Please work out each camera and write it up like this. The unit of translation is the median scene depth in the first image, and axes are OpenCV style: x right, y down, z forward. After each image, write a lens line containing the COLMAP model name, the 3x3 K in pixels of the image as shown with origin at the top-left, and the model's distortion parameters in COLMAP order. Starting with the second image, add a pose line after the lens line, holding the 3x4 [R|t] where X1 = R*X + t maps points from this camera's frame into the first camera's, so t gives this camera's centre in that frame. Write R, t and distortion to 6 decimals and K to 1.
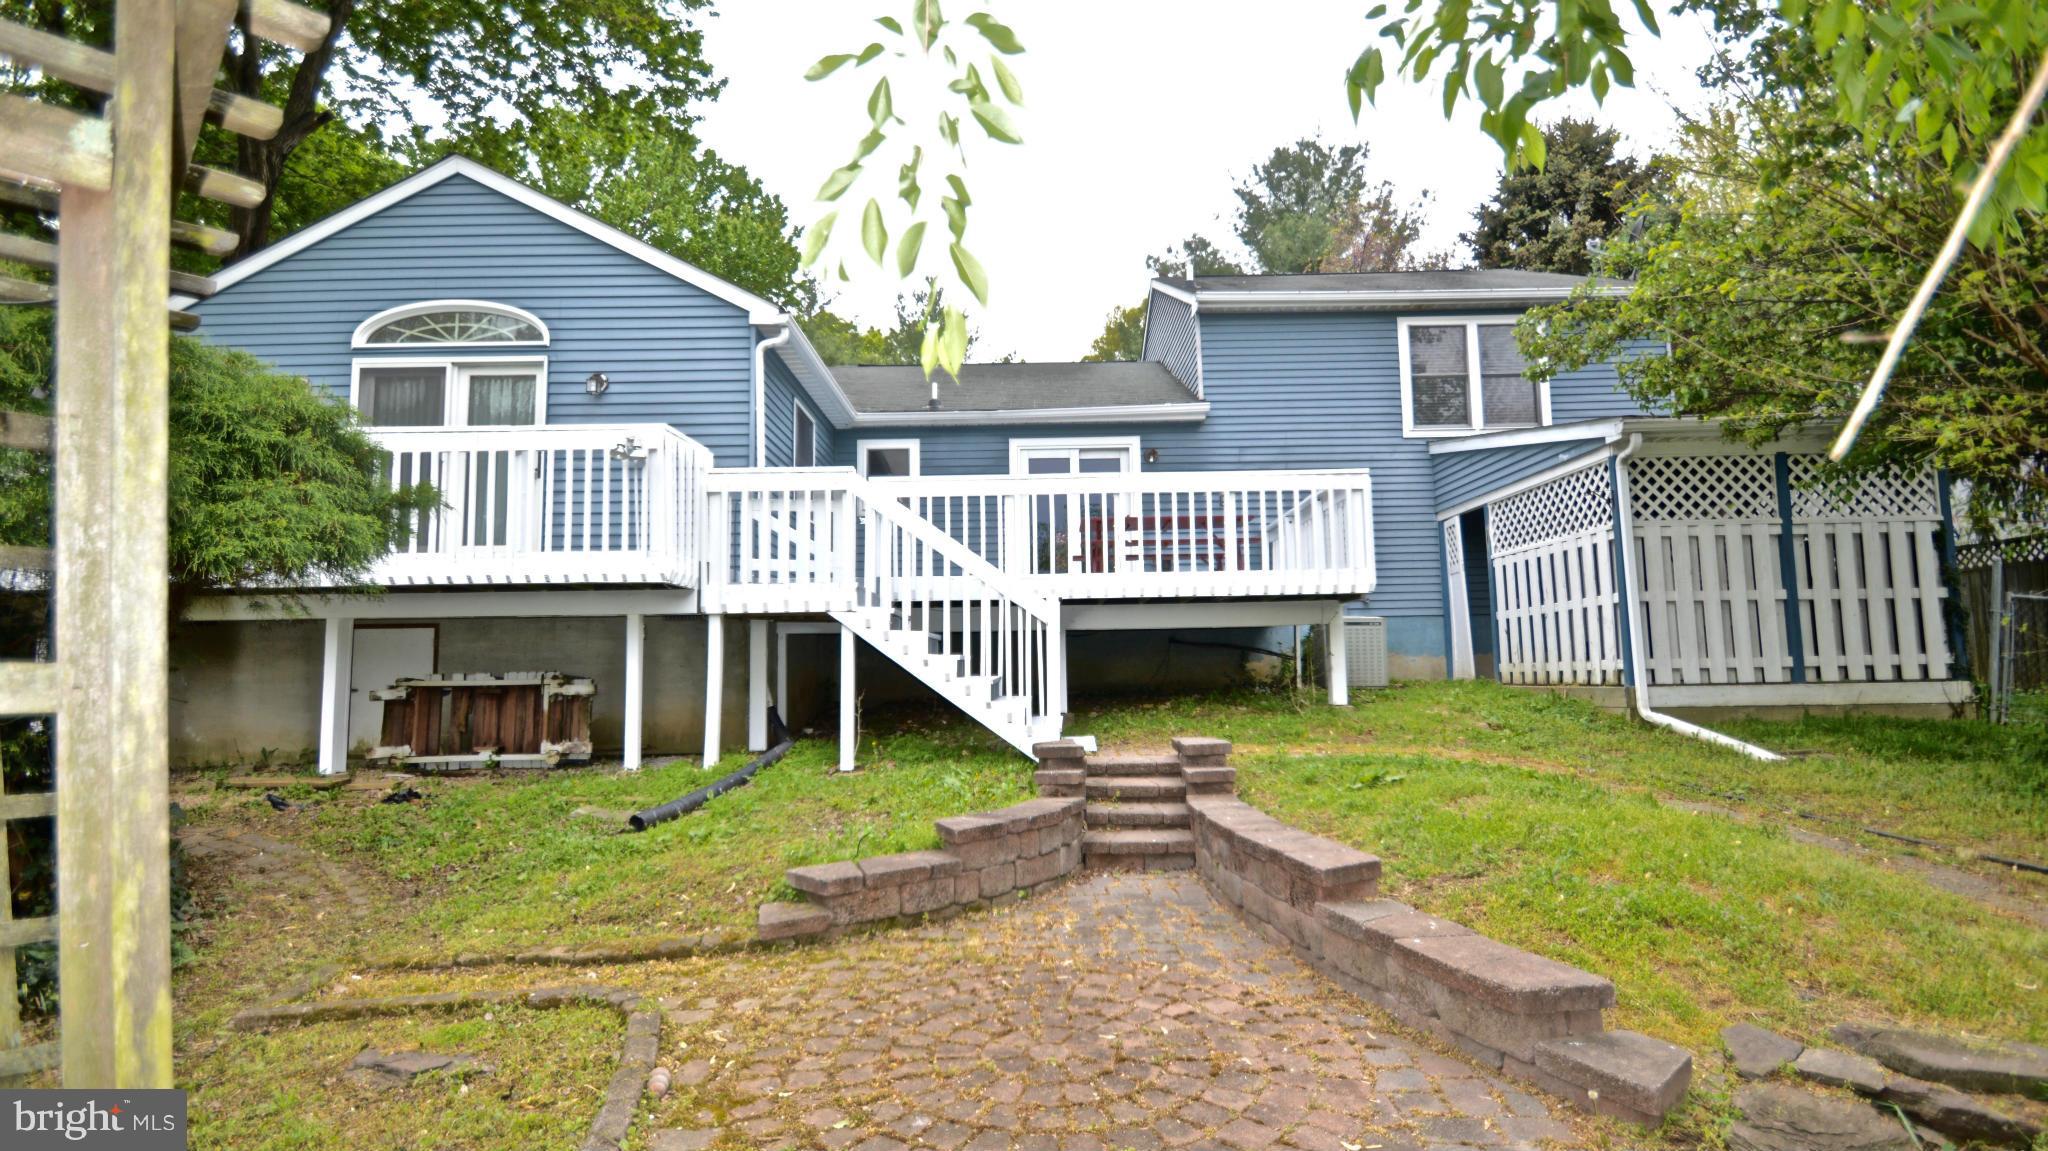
lens RADIAL K [[969.4, 0, 1027.0], [0, 969.4, 581.2], [0, 0, 1]] dist [-0.000338, -0.000203]
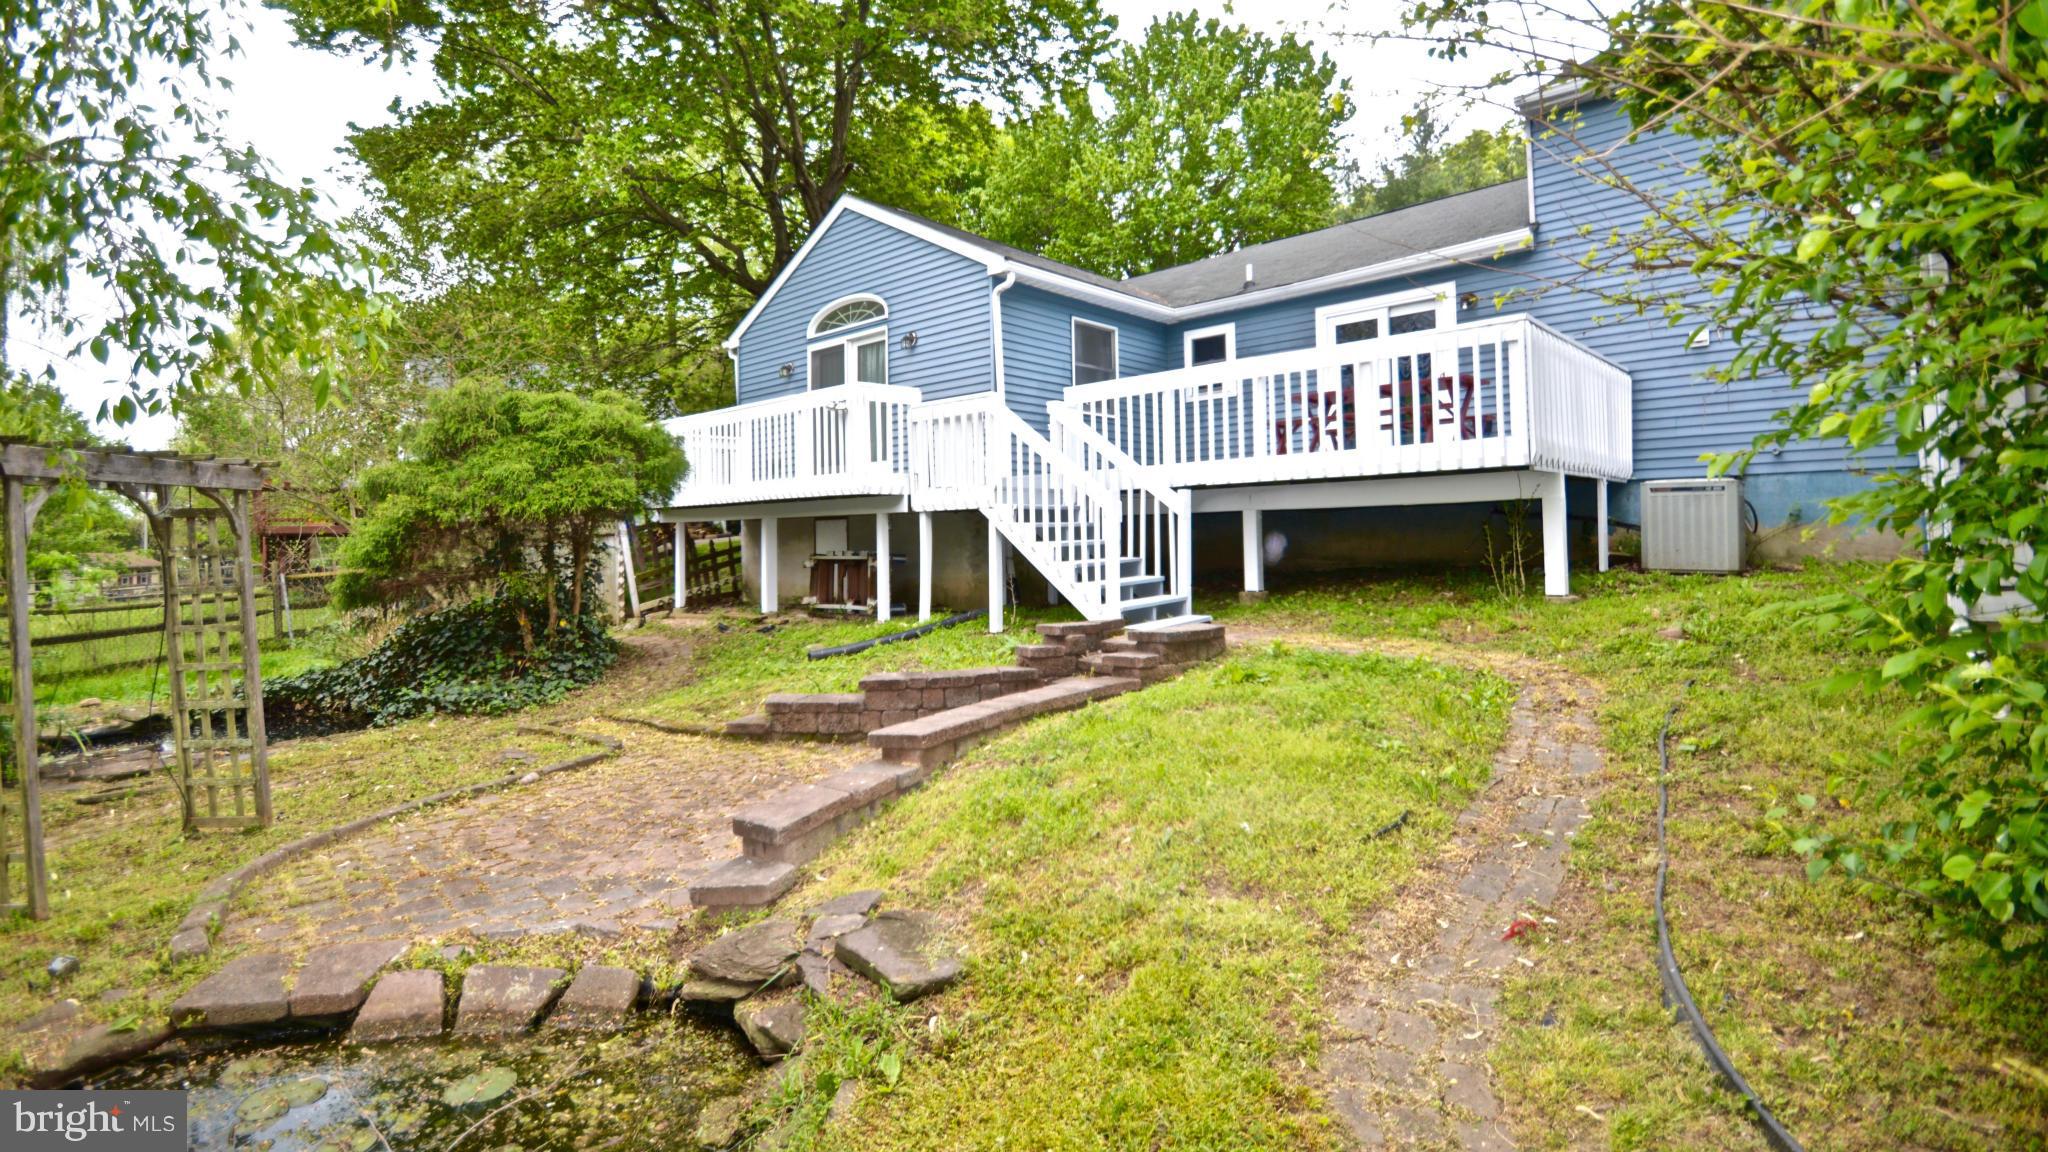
lens RADIAL K [[918.4, 0, 1023.4], [0, 918.4, 595.8], [0, 0, 1]] dist [0.000426, -0.000239]
pose [[0.711877, 0.049321, -0.700570, 0.592640], [0.069514, 0.987684, 0.140171, -0.018552], [0.698855, -0.148484, 0.699681, 0.155097]]
